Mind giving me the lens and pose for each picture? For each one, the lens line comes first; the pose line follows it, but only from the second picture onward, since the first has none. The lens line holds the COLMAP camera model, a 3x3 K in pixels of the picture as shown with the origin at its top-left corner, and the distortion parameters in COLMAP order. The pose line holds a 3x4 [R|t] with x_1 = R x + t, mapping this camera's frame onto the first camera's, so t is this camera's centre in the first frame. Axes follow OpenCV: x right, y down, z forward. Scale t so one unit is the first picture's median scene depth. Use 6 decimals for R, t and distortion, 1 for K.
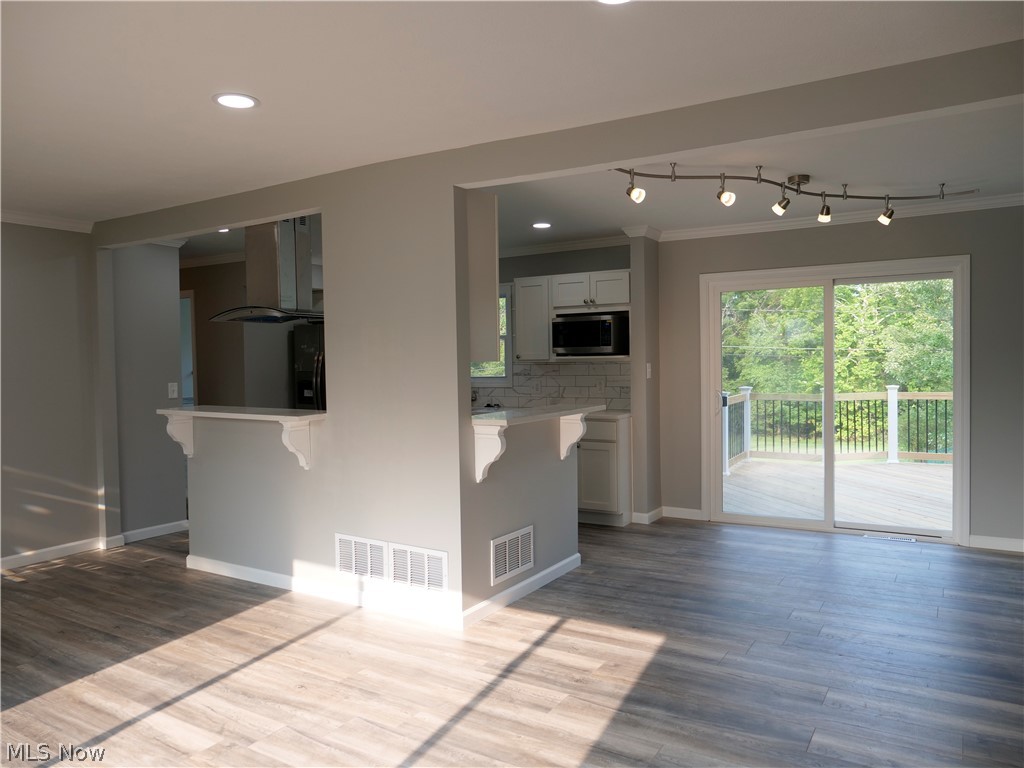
lens RADIAL K [[734.6, 0, 513.8], [0, 734.6, 379.3], [0, 0, 1]] dist [-0.023956, 0.007473]
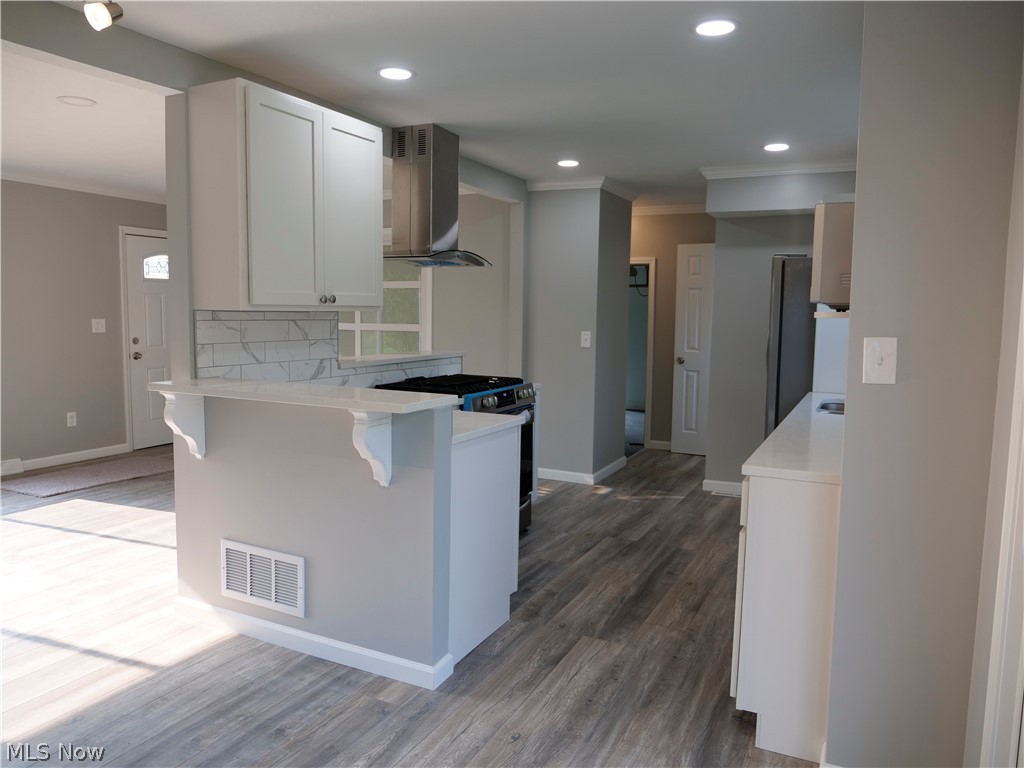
lens RADIAL K [[734.6, 0, 513.2], [0, 734.6, 386.5], [0, 0, 1]] dist [-0.023956, 0.007473]
pose [[0.076397, 0.115161, -0.990405, 0.690697], [-0.042631, 0.992777, 0.112149, -0.040936], [0.996166, 0.033654, 0.080755, 1.139499]]
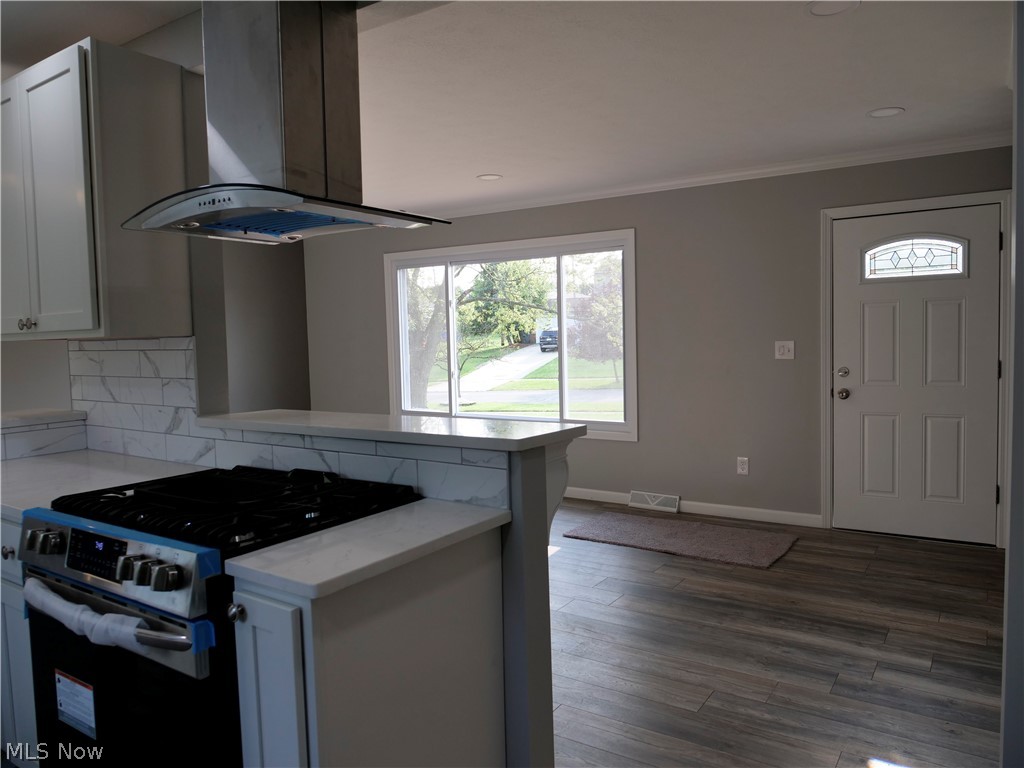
lens RADIAL K [[734.6, 0, 512.5], [0, 734.6, 384.4], [0, 0, 1]] dist [-0.023956, 0.007473]
pose [[-0.998037, 0.031488, 0.054129, -0.515955], [0.036536, 0.994812, 0.094947, -0.030357], [-0.050858, 0.096739, -0.994010, 1.562495]]
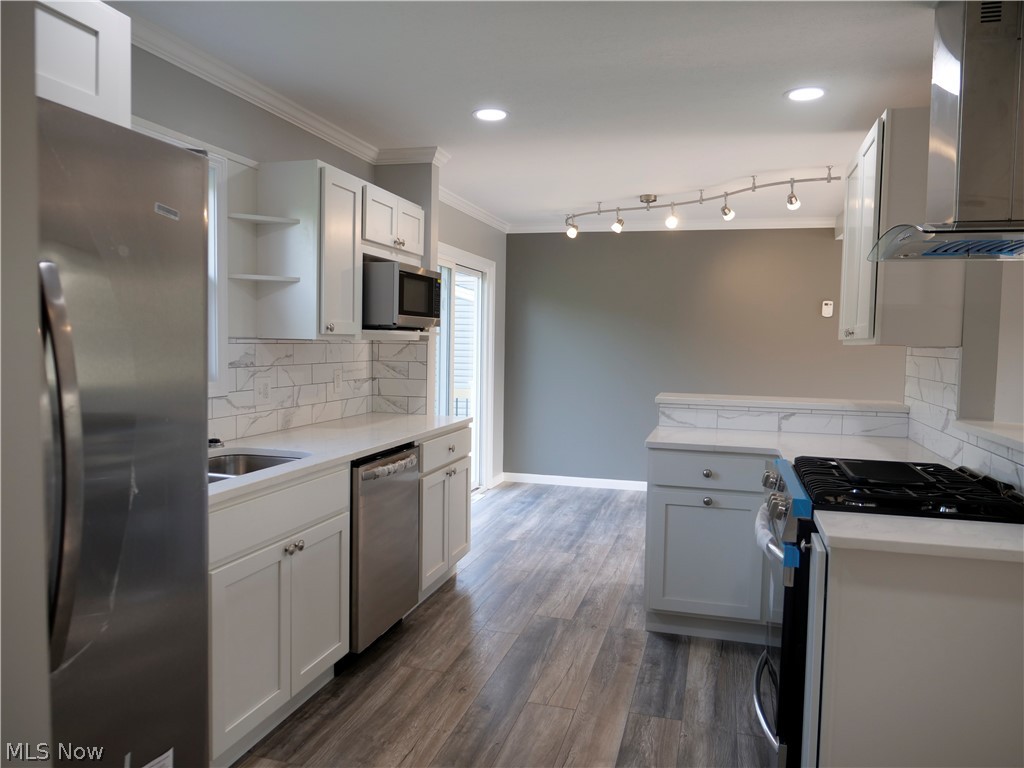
lens RADIAL K [[734.6, 0, 515.4], [0, 734.6, 384.0], [0, 0, 1]] dist [-0.023956, 0.007473]
pose [[-0.258591, -0.050626, 0.964659, -0.754587], [0.009924, 0.998434, 0.055059, -0.029395], [-0.965936, 0.023811, -0.257684, 1.541468]]
